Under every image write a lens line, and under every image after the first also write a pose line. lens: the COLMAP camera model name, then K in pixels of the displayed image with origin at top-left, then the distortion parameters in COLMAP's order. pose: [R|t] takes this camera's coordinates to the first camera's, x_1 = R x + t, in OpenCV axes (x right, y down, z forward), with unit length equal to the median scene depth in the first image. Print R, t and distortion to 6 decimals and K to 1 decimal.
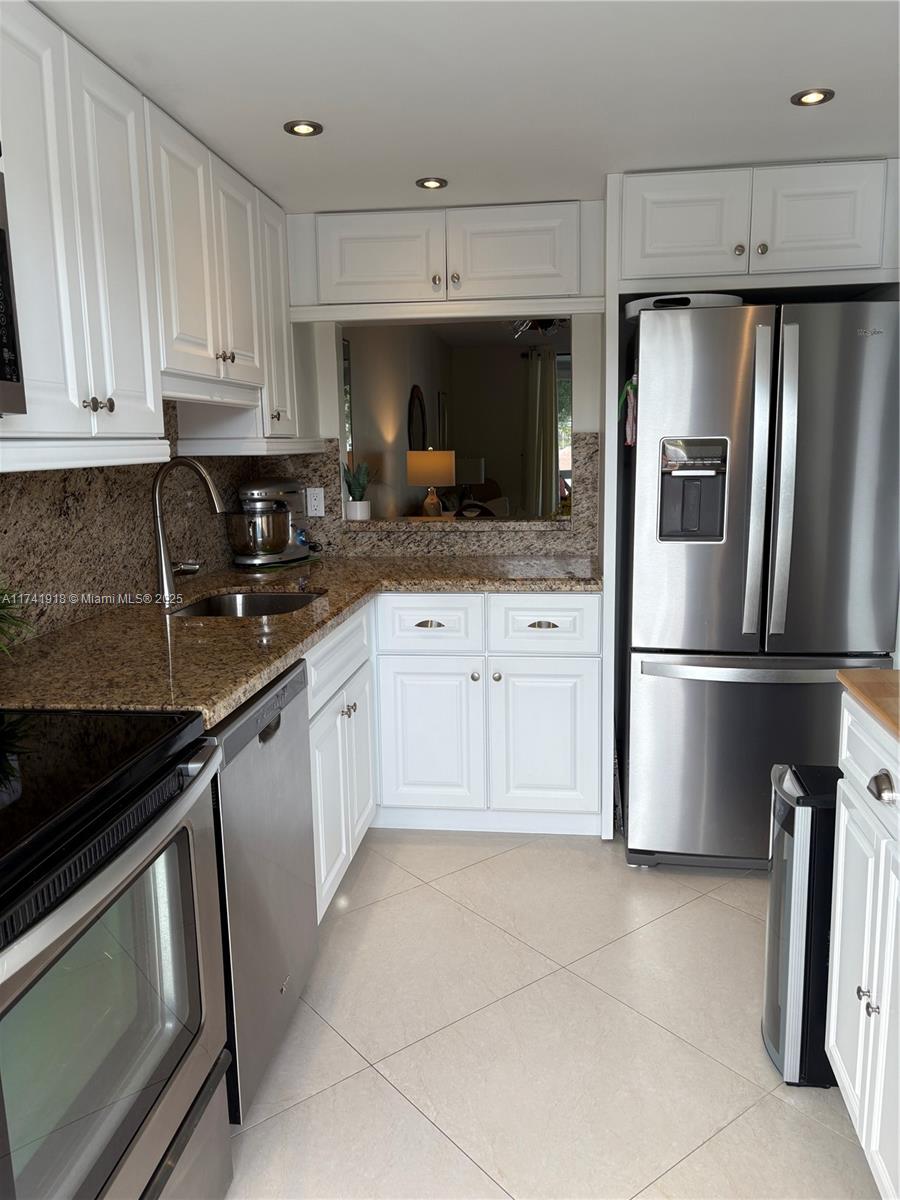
lens RADIAL K [[908.3, 0, 450.2], [0, 908.3, 600.5], [0, 0, 1]] dist [0.045197, -0.033084]
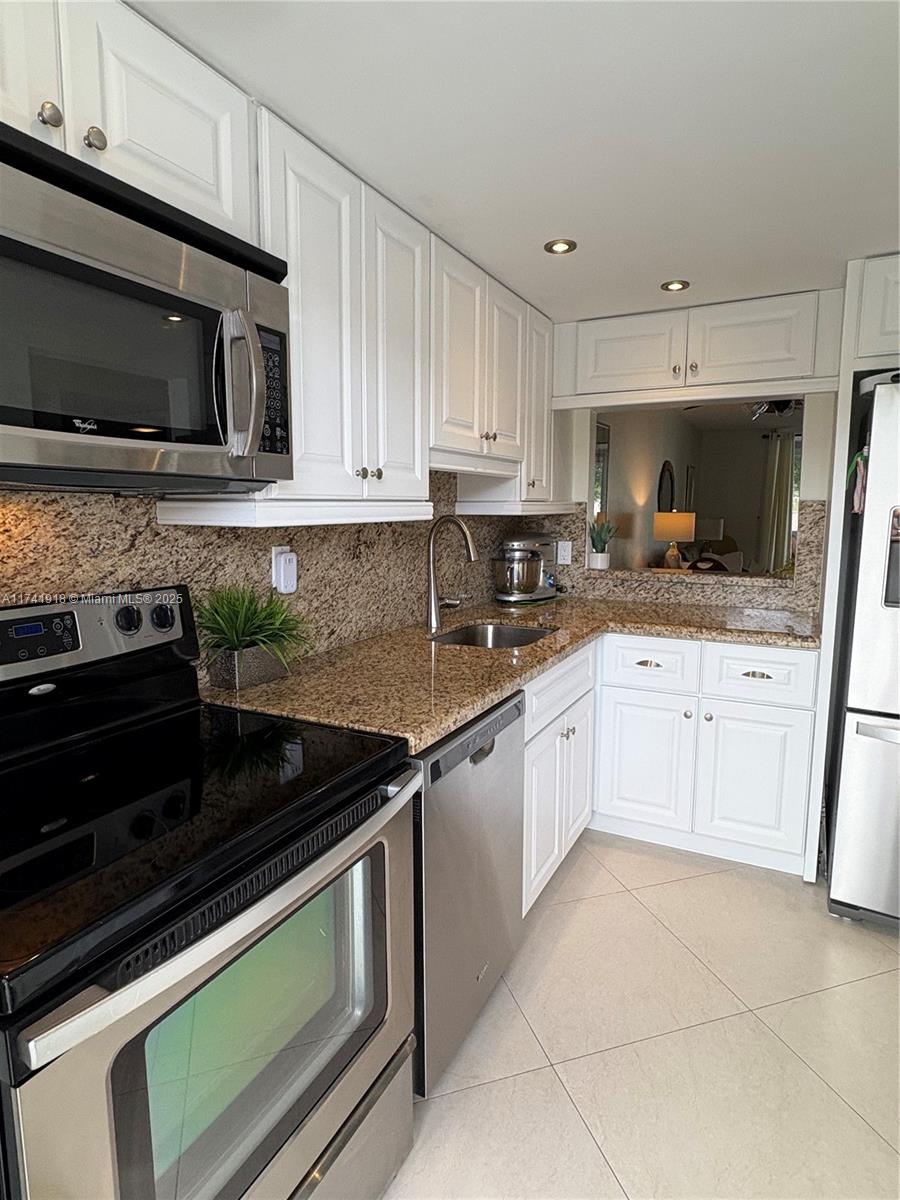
lens RADIAL K [[668.5, 0, 449.4], [0, 668.5, 597.4], [0, 0, 1]] dist [0.000814, -0.000431]
pose [[0.936770, 0.064319, -0.343984, 0.030729], [-0.075807, 0.996921, -0.020040, -0.024799], [0.341636, 0.044849, 0.938762, 0.131473]]
